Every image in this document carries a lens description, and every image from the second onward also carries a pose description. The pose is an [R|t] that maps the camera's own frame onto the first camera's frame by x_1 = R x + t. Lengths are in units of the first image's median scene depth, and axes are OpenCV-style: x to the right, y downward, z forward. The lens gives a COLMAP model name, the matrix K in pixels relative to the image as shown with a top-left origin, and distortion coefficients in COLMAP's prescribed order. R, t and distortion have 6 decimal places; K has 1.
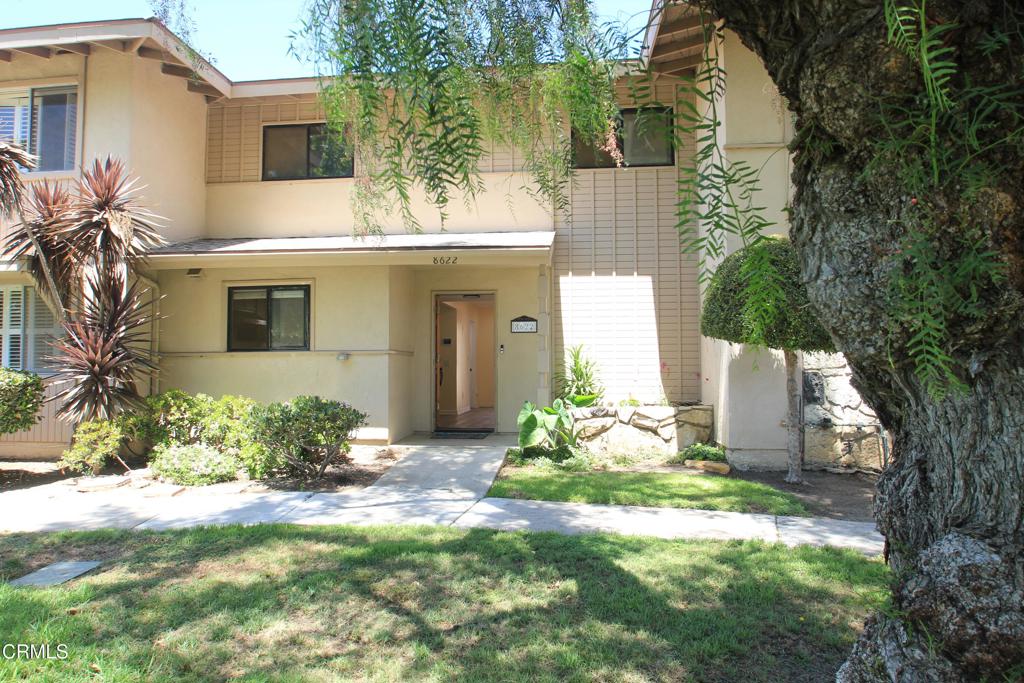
lens RADIAL K [[649.7, 0, 512.0], [0, 649.7, 341.5], [0, 0, 1]] dist [-0.003057, -0.000492]
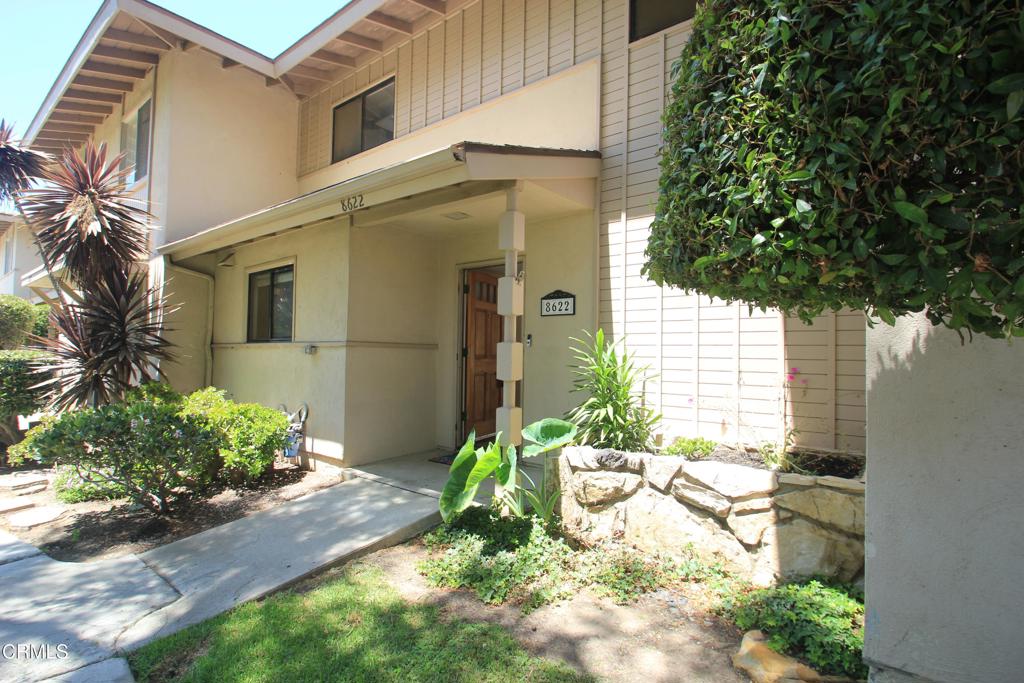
lens RADIAL K [[495.6, 0, 512.0], [0, 495.6, 341.5], [0, 0, 1]] dist [0.014135, -0.000242]
pose [[0.845021, 0.001413, -0.534731, 0.279945], [0.001940, 0.999982, 0.005708, 0.010693], [0.534730, -0.005860, 0.845003, 0.621997]]
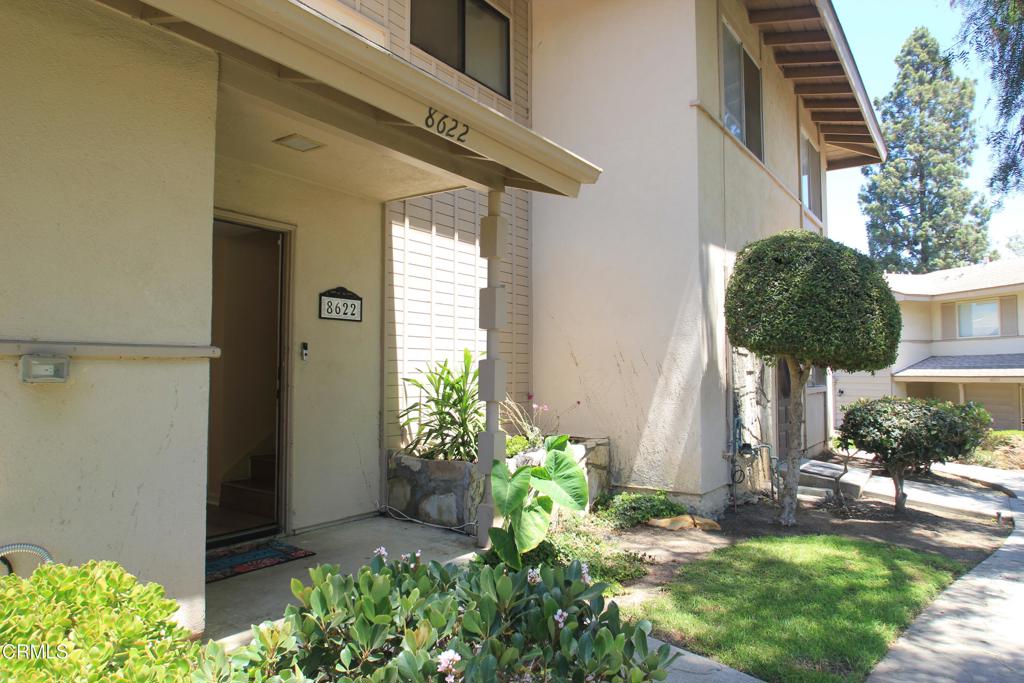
lens RADIAL K [[649.7, 0, 512.0], [0, 649.7, 341.5], [0, 0, 1]] dist [-0.003057, -0.000492]
pose [[0.487967, 0.043370, 0.871784, -0.396792], [-0.034115, 0.998949, -0.030600, 0.014741], [-0.872195, -0.014809, 0.488934, 0.723540]]
